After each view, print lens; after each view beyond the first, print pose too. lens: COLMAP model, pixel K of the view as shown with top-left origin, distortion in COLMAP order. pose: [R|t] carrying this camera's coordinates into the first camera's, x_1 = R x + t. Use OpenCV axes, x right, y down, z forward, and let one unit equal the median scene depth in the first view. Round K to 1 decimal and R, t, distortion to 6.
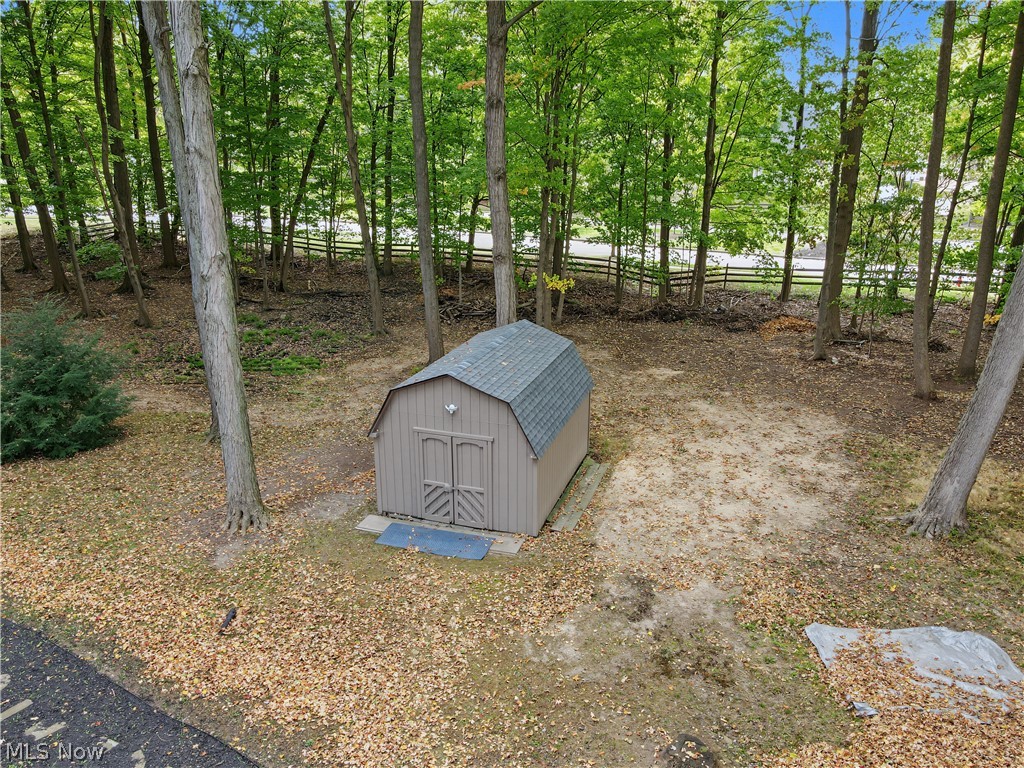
lens RADIAL K [[751.5, 0, 512.8], [0, 751.5, 382.4], [0, 0, 1]] dist [0.005482, 0.003030]
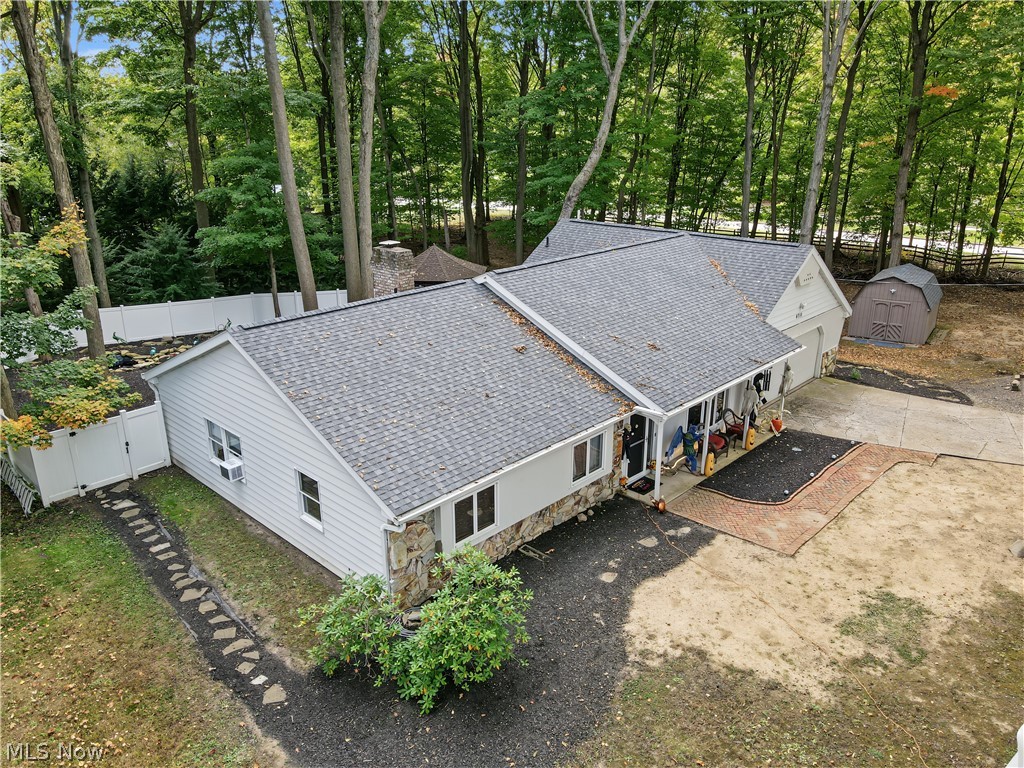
lens RADIAL K [[751.5, 0, 510.9], [0, 751.5, 384.7], [0, 0, 1]] dist [0.005482, 0.003030]
pose [[0.961402, 0.084352, -0.261897, -0.279804], [-0.082324, 0.996430, 0.018726, 0.181751], [0.262542, 0.003557, 0.964914, -0.795547]]
